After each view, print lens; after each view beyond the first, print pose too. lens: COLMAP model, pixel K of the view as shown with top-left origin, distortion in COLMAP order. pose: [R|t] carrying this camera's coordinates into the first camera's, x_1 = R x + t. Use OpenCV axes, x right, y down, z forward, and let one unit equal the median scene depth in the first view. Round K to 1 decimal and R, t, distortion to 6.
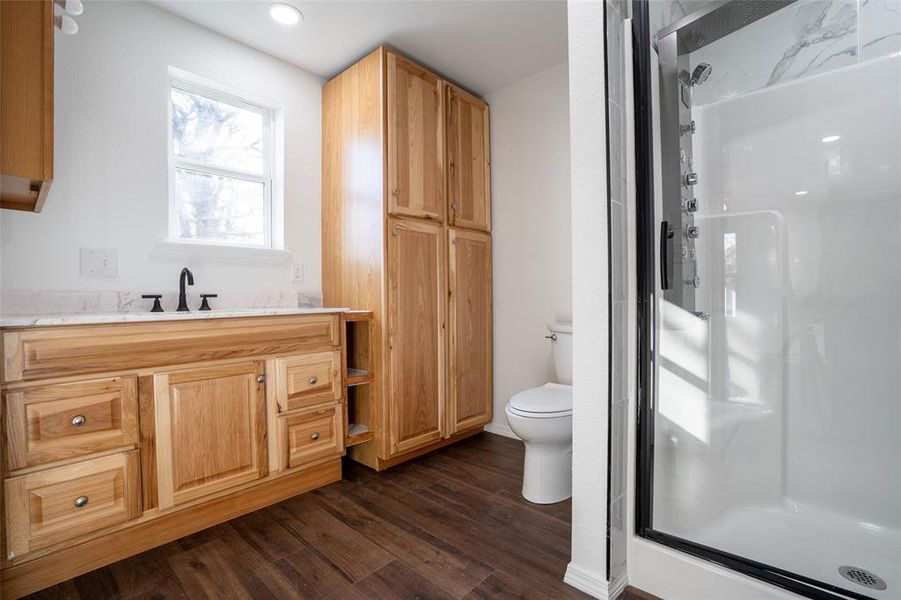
lens RADIAL K [[416.7, 0, 450.2], [0, 416.7, 297.3], [0, 0, 1]] dist [-0.045308, 0.010198]
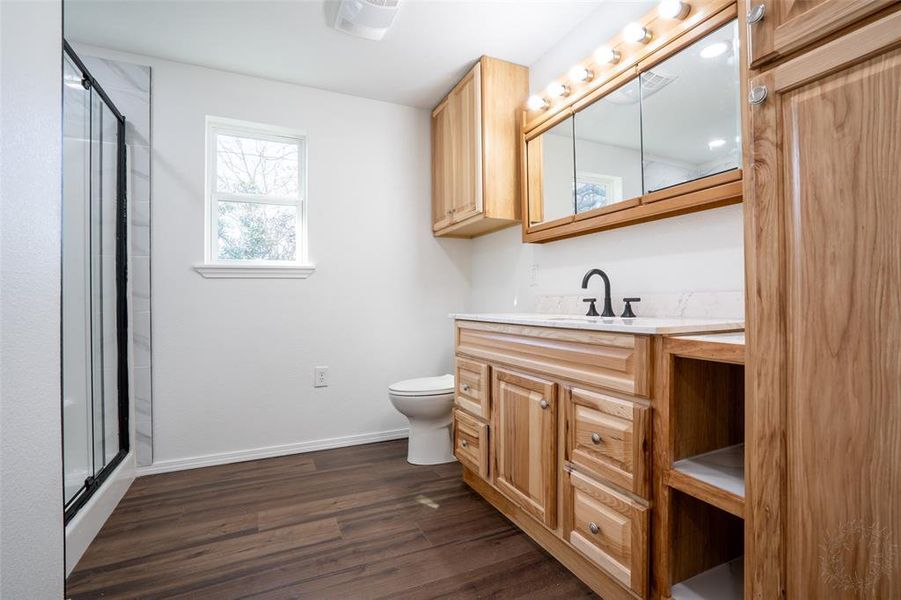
lens RADIAL K [[416.7, 0, 450.0], [0, 416.7, 300.6], [0, 0, 1]] dist [-0.045308, 0.010198]
pose [[-0.387657, 0.001248, -0.921803, 0.296846], [-0.008806, 0.999948, 0.005057, -0.002741], [0.921762, 0.010078, -0.387626, 1.010626]]
